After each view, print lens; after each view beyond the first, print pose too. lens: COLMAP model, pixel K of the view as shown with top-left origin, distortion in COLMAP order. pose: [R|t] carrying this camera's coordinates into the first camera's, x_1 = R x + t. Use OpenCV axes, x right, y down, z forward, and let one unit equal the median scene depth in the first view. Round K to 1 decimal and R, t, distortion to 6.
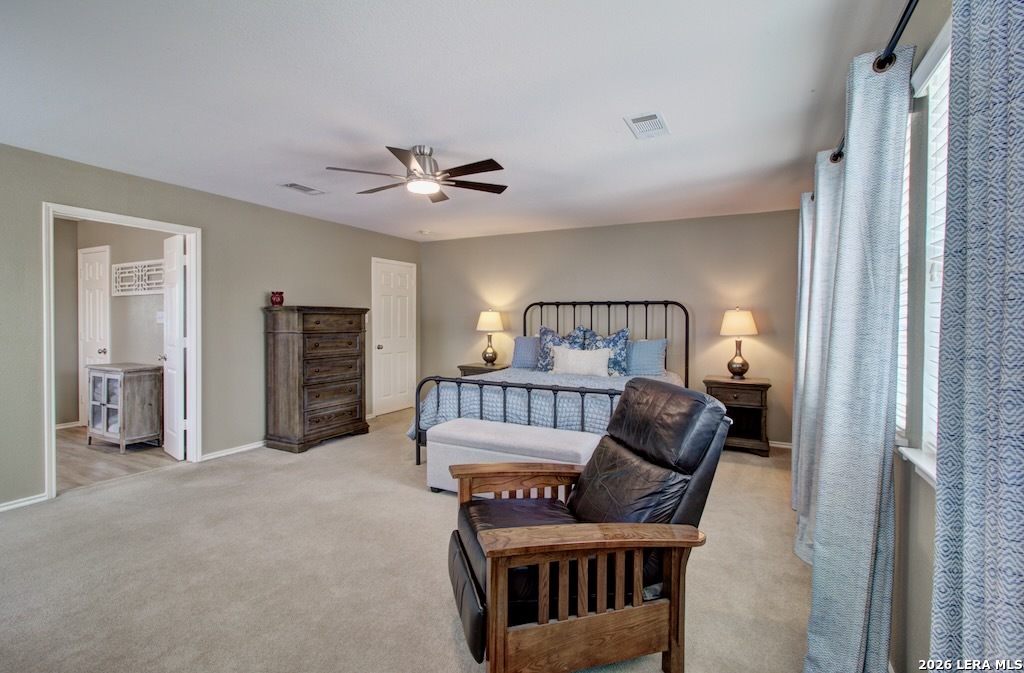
lens RADIAL K [[468.7, 0, 505.9], [0, 468.7, 330.6], [0, 0, 1]] dist [-0.003248, 0.001594]
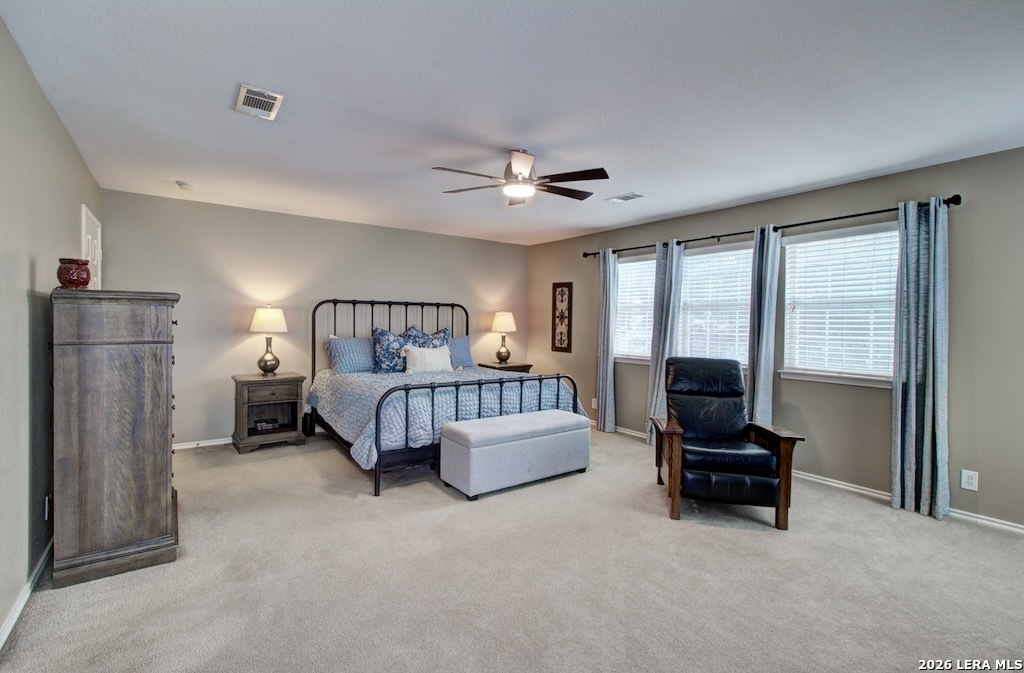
lens RADIAL K [[468.7, 0, 505.5], [0, 468.7, 332.4], [0, 0, 1]] dist [-0.003248, 0.001594]
pose [[0.443791, -0.020717, 0.895891, -0.722735], [0.010191, 0.999785, 0.018072, -0.012078], [-0.896072, 0.001110, 0.443907, 0.381182]]
